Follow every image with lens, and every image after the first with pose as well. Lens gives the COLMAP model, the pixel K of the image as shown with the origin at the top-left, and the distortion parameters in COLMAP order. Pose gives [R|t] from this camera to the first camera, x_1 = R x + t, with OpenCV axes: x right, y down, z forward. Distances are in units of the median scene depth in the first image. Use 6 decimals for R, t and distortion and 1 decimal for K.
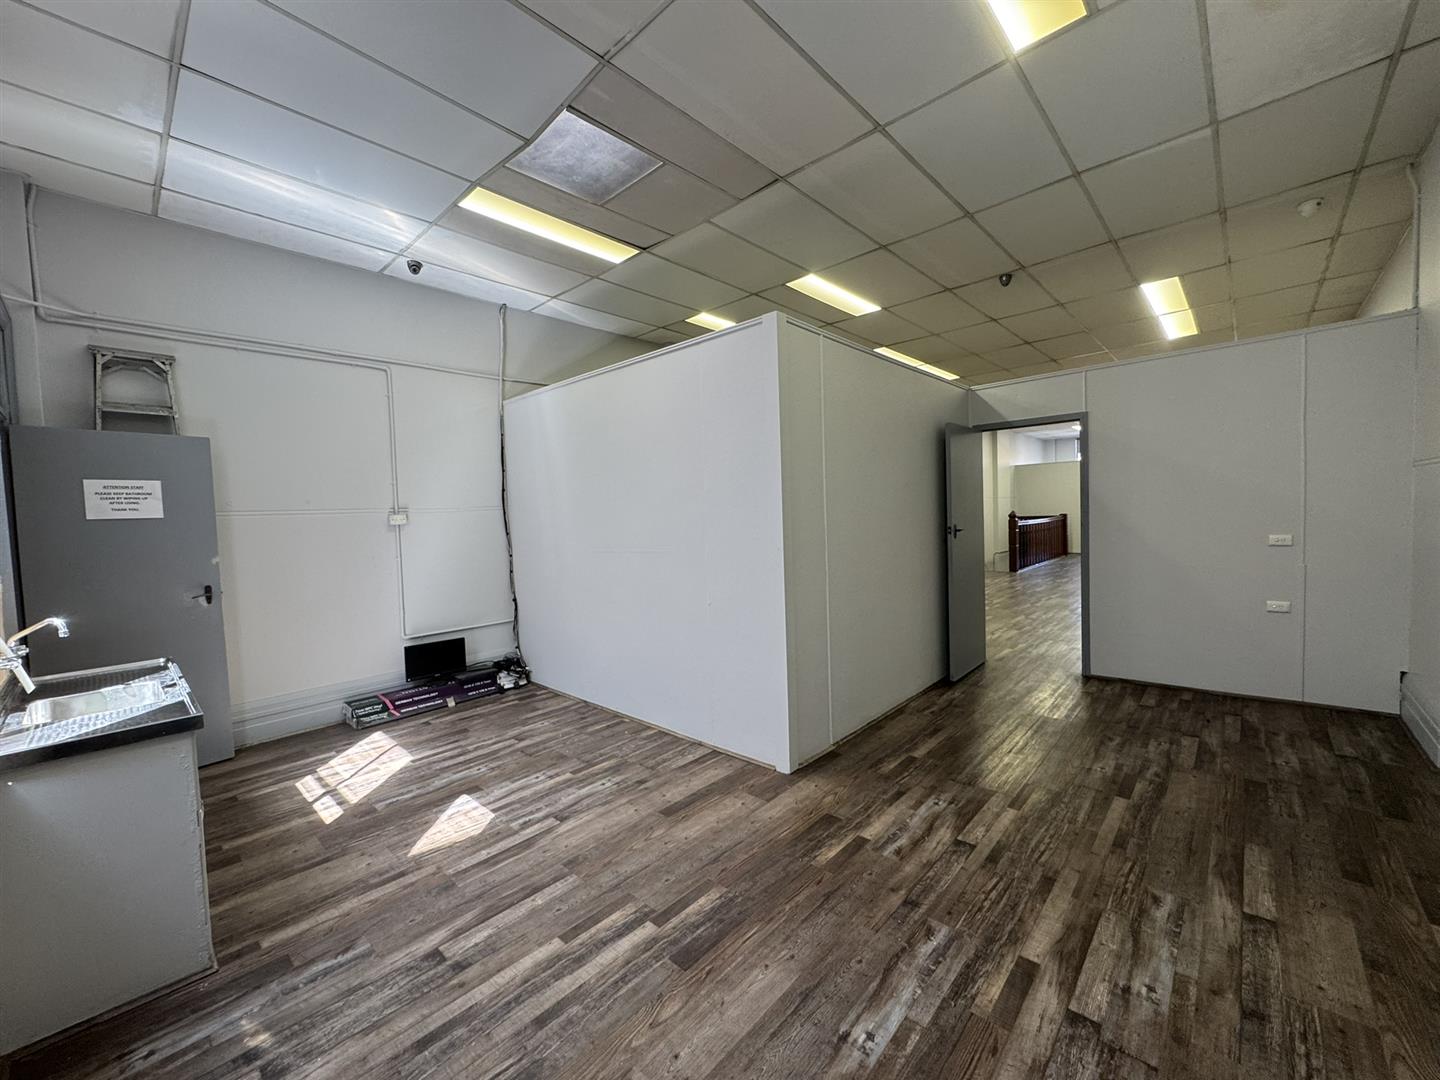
lens RADIAL K [[576.6, 0, 719.7], [0, 576.6, 539.6], [0, 0, 1]] dist [-0.000661, 0.000296]
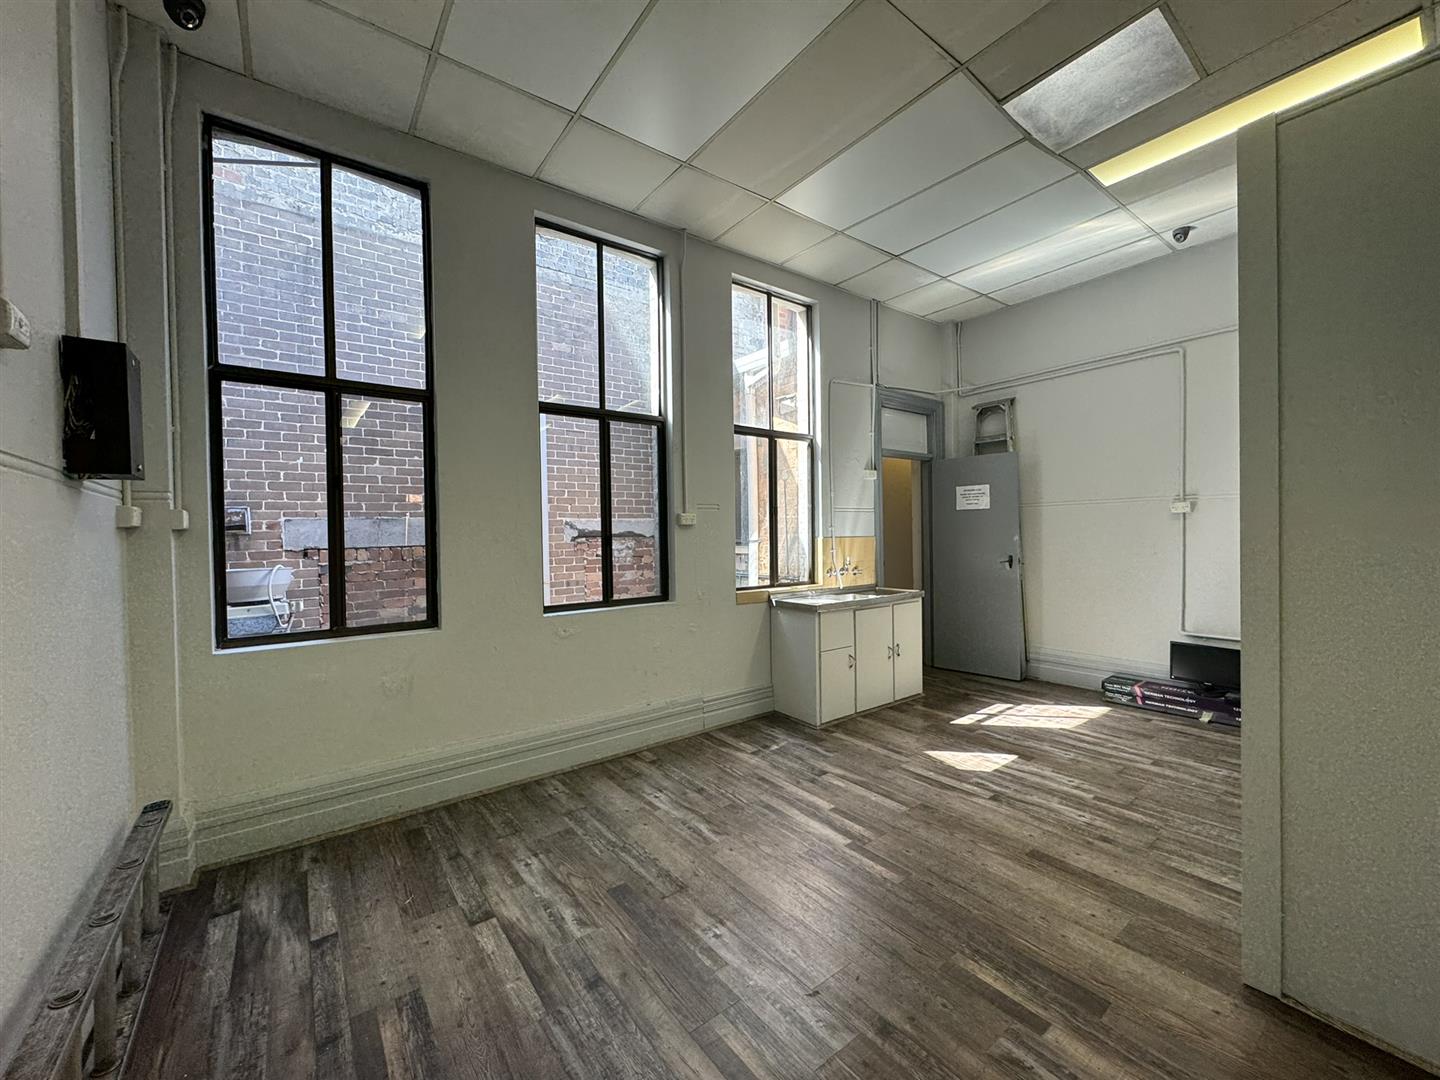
lens RADIAL K [[576.6, 0, 721.4], [0, 576.6, 540.3], [0, 0, 1]] dist [-0.000661, 0.000296]
pose [[-0.180766, 0.051327, -0.982186, 0.715962], [-0.020012, 0.998239, 0.055848, -0.026012], [0.983322, 0.029751, -0.179421, 0.604982]]
